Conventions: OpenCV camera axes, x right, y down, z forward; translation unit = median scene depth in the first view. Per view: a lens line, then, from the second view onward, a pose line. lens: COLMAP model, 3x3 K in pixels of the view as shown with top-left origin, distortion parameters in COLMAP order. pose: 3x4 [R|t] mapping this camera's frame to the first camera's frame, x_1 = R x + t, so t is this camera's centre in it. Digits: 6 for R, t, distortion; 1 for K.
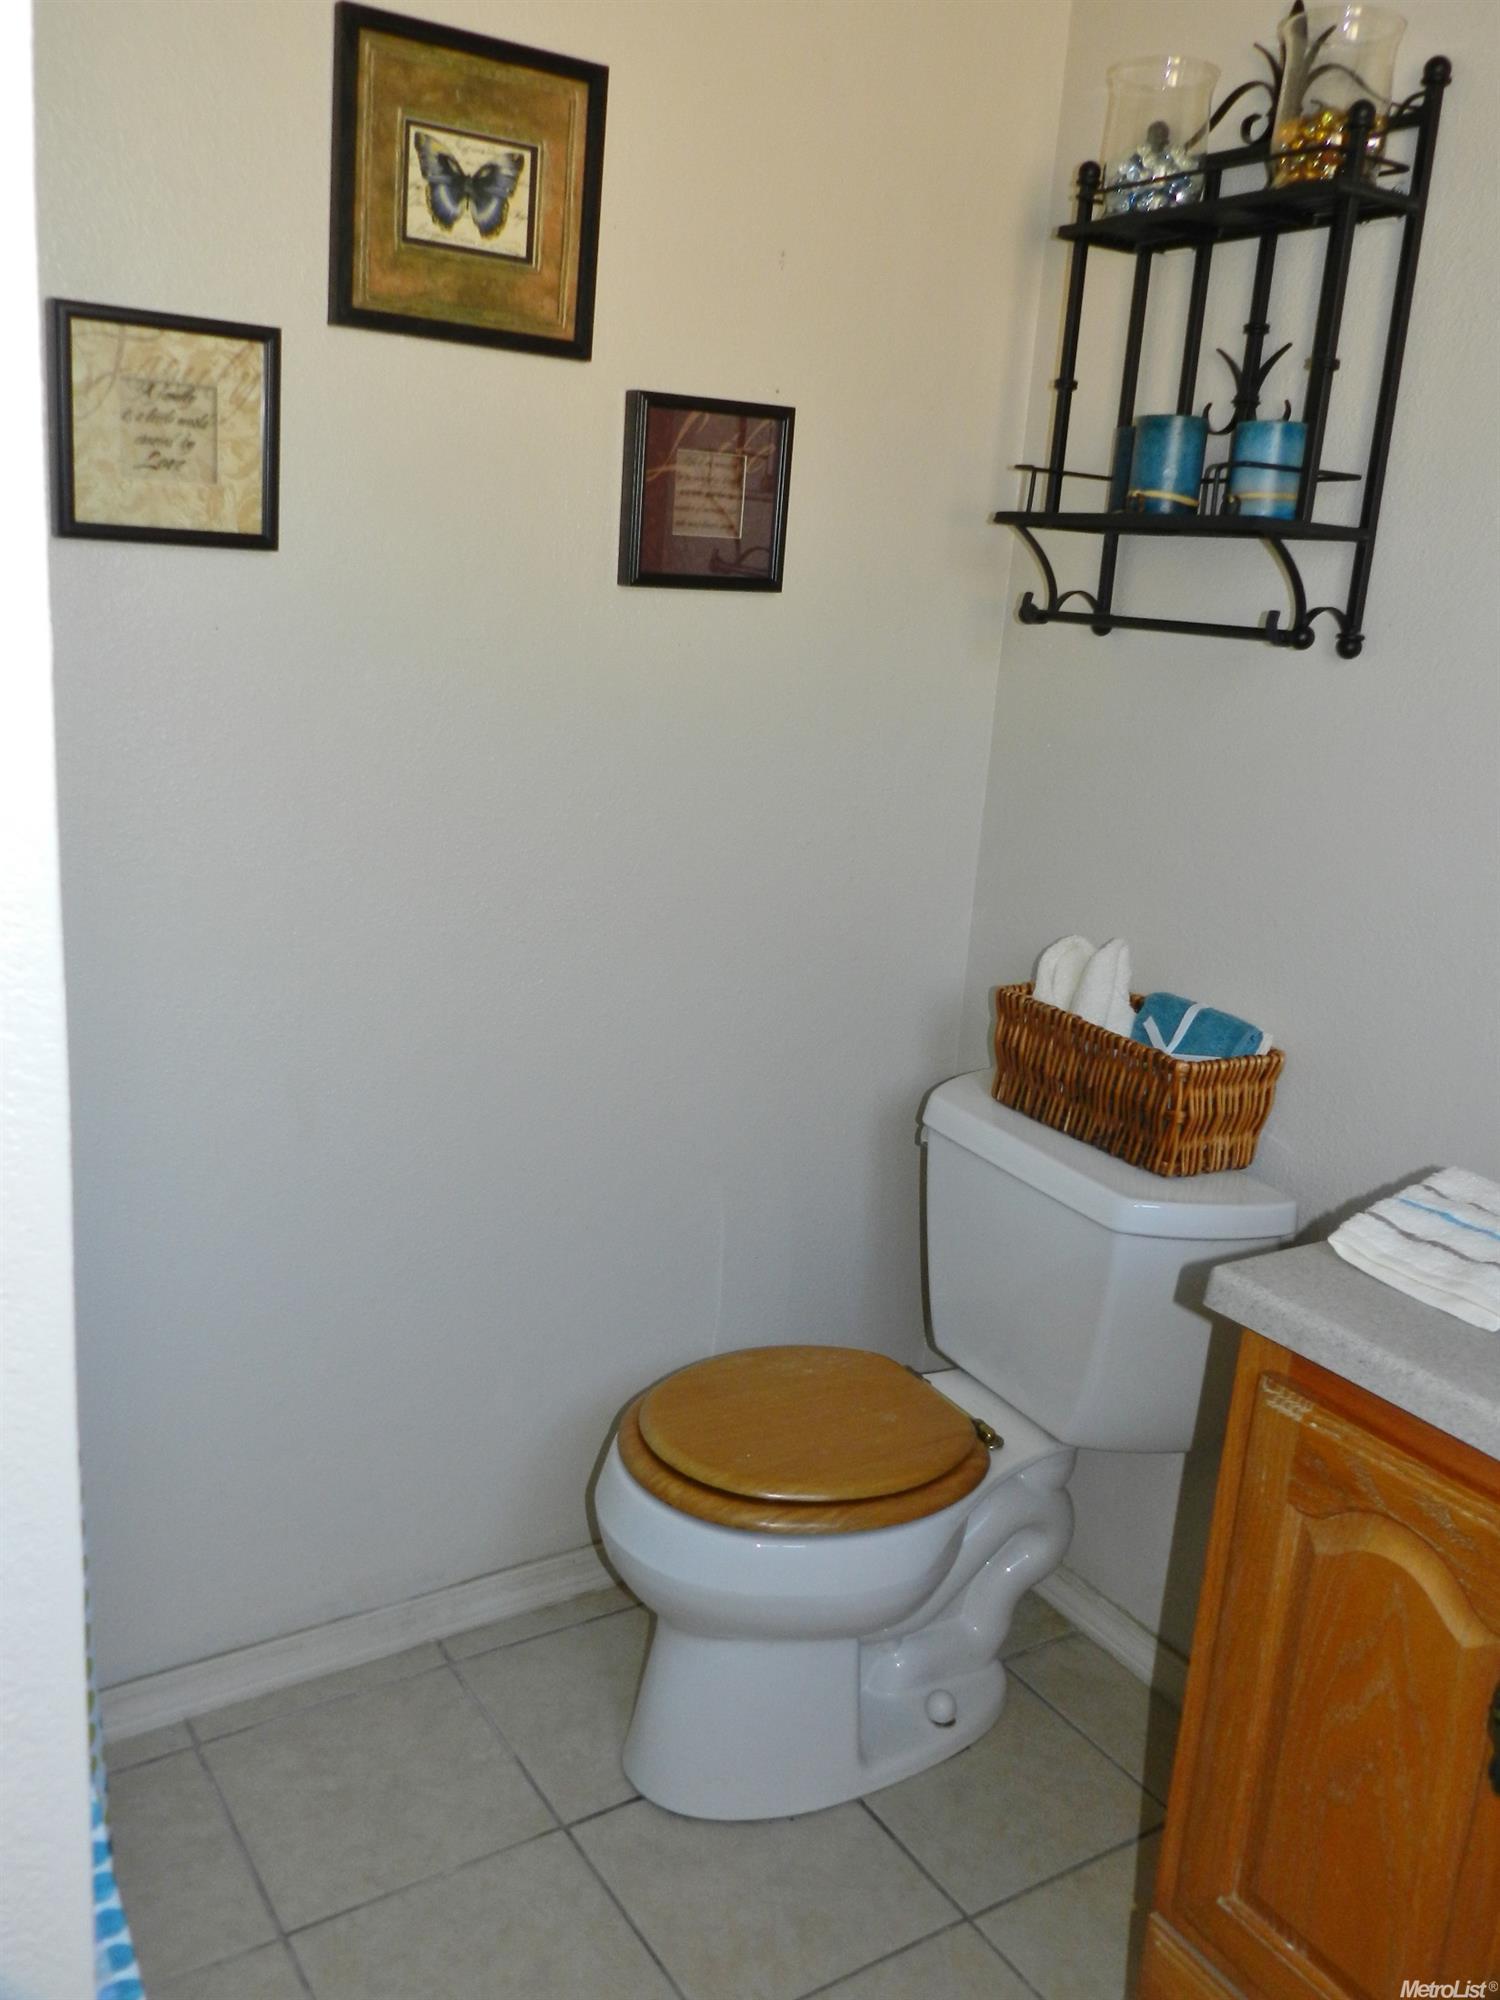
lens RADIAL K [[1698.9, 0, 750.0], [0, 1698.9, 1000.0], [0, 0, 1]] dist [0.012587, 0.002724]
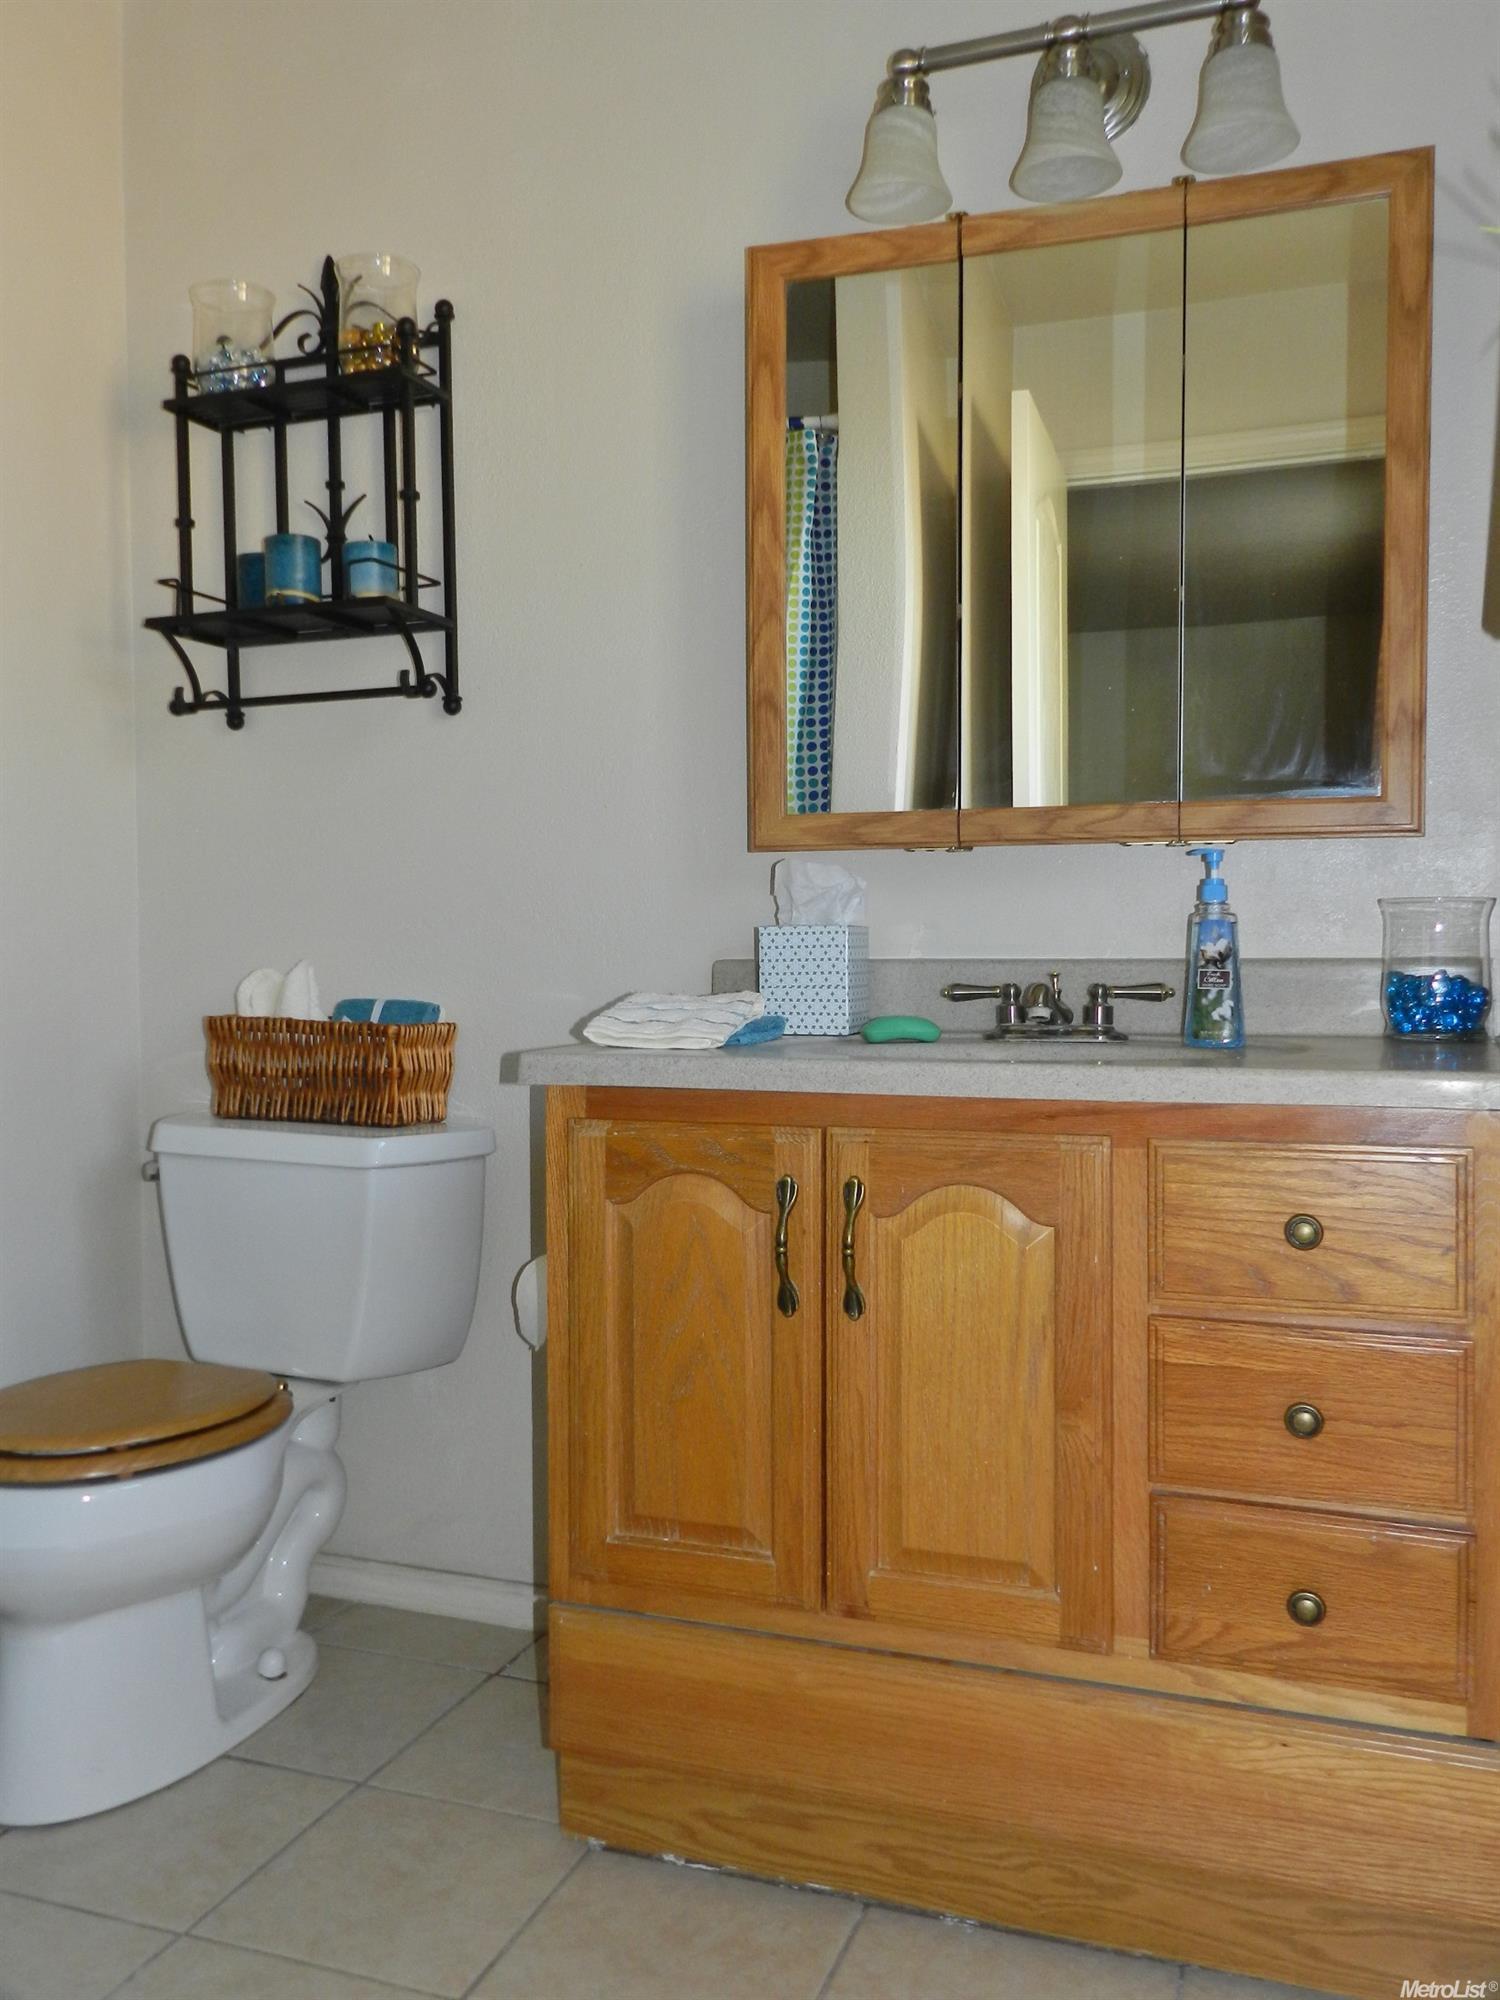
lens RADIAL K [[1698.9, 0, 750.0], [0, 1698.9, 1000.0], [0, 0, 1]] dist [0.012587, 0.002724]
pose [[0.801654, -0.098708, 0.589582, -0.258292], [0.211677, 0.969242, -0.125546, 0.222668], [-0.559056, 0.225446, 0.797892, -0.135991]]
